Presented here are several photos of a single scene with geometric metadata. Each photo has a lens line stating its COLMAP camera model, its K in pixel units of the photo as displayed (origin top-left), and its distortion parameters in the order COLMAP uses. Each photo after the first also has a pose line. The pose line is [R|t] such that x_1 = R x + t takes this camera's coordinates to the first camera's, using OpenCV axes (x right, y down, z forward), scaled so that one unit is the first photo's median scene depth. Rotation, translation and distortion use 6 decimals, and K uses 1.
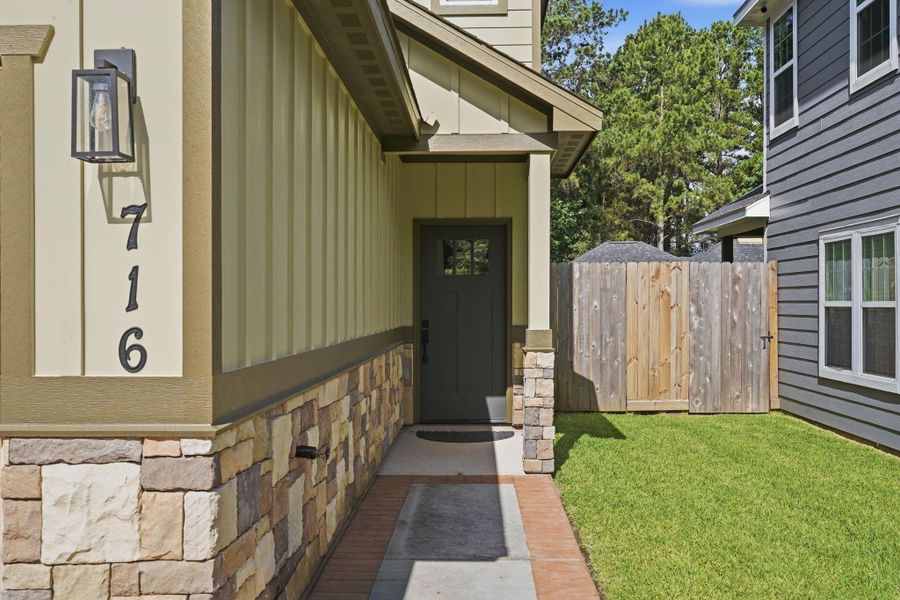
lens RADIAL K [[787.9, 0, 450.0], [0, 787.9, 300.0], [0, 0, 1]] dist [-0.010622, 0.001316]
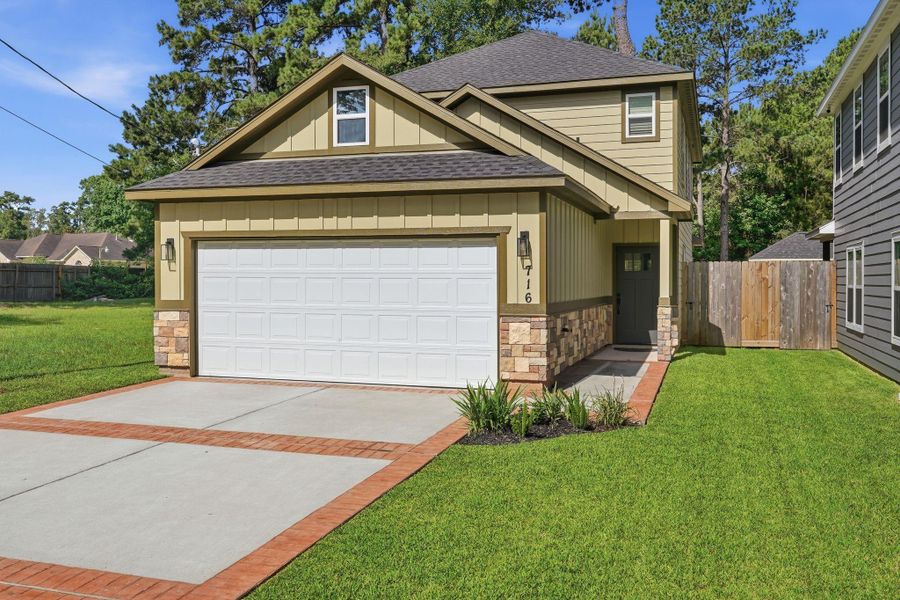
lens RADIAL K [[840.1, 0, 450.4], [0, 840.1, 273.7], [0, 0, 1]] dist [-0.000178, 0.003665]
pose [[0.957762, 0.002814, -0.287549, 0.142333], [-0.002879, 0.999996, 0.000196, -0.019127], [0.287548, 0.000641, 0.957766, -0.966011]]
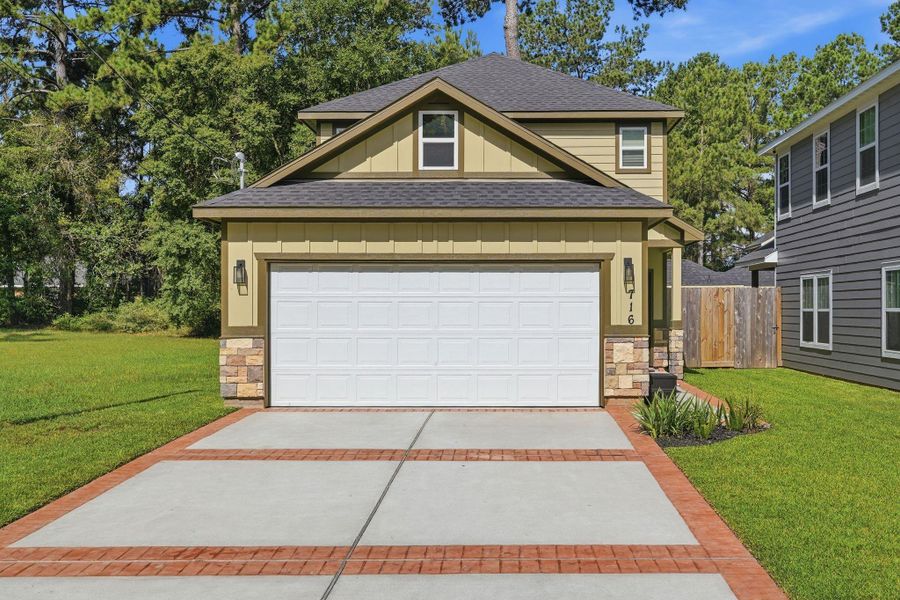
lens RADIAL K [[978.7, 0, 450.0], [0, 978.7, 300.0], [0, 0, 1]] dist [0.003517, 0.004855]
pose [[0.999447, 0.000867, 0.033230, -0.446560], [-0.000719, 0.999990, -0.004456, -0.007604], [-0.033234, 0.004430, 0.999438, -1.296611]]
